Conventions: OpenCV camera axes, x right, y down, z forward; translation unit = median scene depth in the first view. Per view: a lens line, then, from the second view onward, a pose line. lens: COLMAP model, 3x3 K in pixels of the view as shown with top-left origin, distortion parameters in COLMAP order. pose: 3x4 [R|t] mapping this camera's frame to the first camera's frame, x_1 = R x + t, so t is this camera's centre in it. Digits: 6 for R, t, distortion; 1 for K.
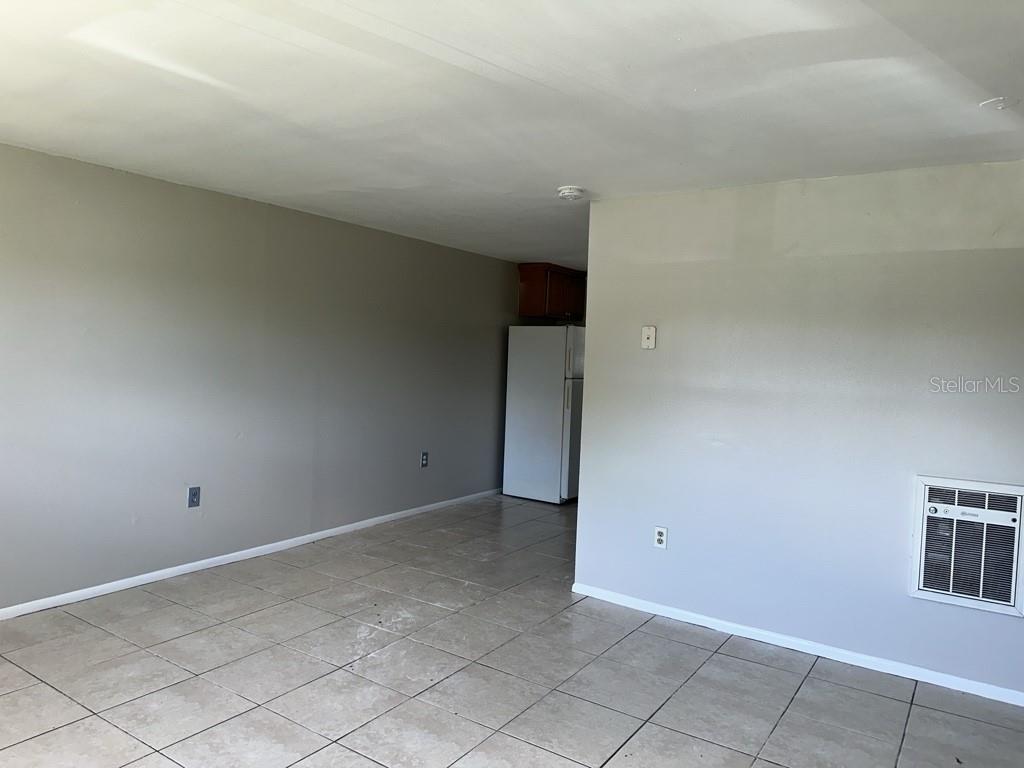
lens RADIAL K [[719.1, 0, 512.0], [0, 719.1, 384.0], [0, 0, 1]] dist [0.002701, -0.003240]
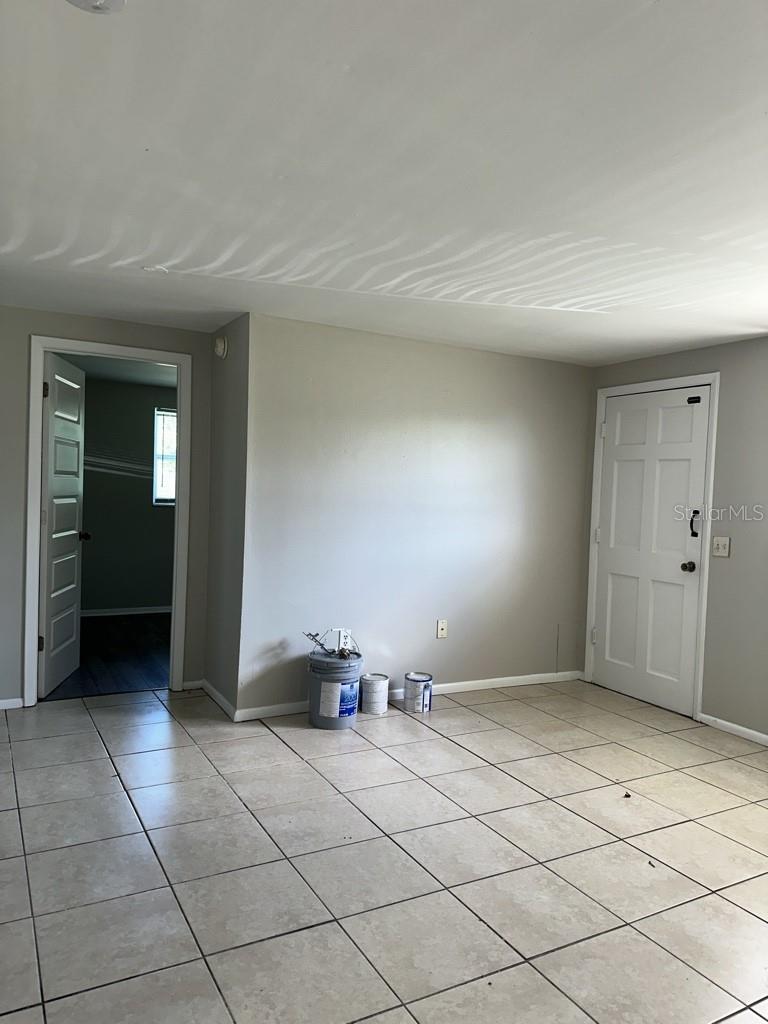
lens RADIAL K [[719.1, 0, 384.0], [0, 719.1, 512.0], [0, 0, 1]] dist [0.002701, -0.003240]
pose [[-0.884278, -0.086908, 0.458803, -0.260246], [-0.050632, 0.994580, 0.090810, -0.059689], [-0.464208, 0.057071, -0.883886, 1.439075]]
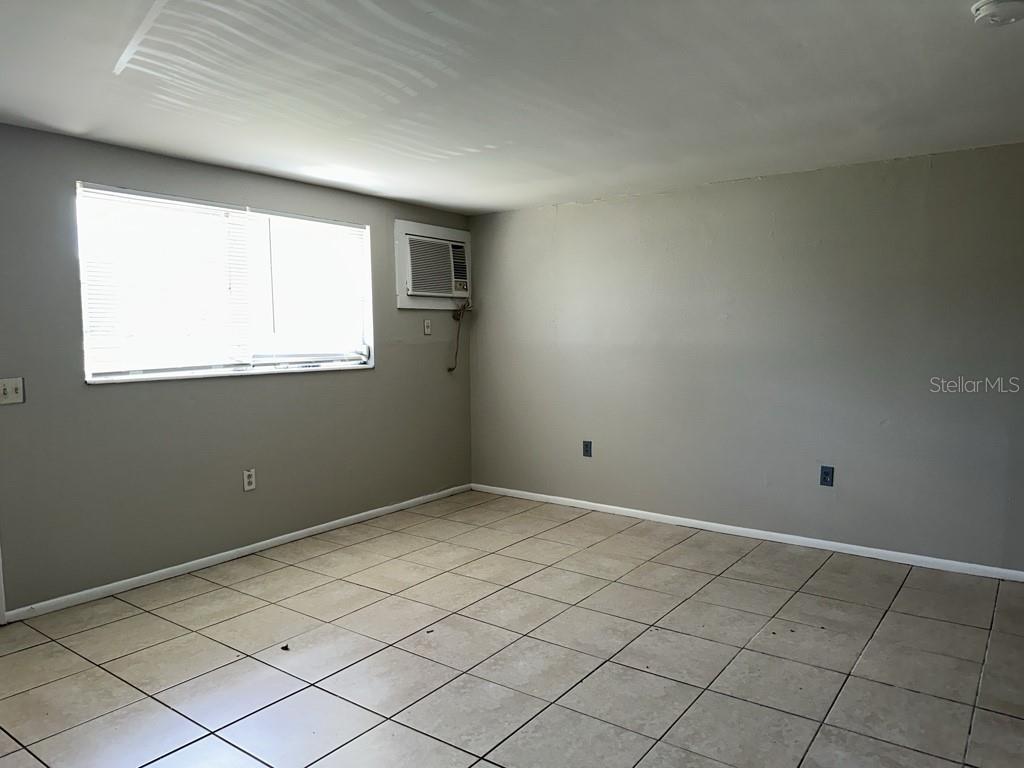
lens RADIAL K [[719.1, 0, 512.0], [0, 719.1, 384.0], [0, 0, 1]] dist [0.002701, -0.003240]
pose [[-0.043636, 0.037300, -0.998351, 0.747562], [-0.042983, 0.998307, 0.039177, 0.009197], [0.998122, 0.044622, -0.041959, 0.763123]]
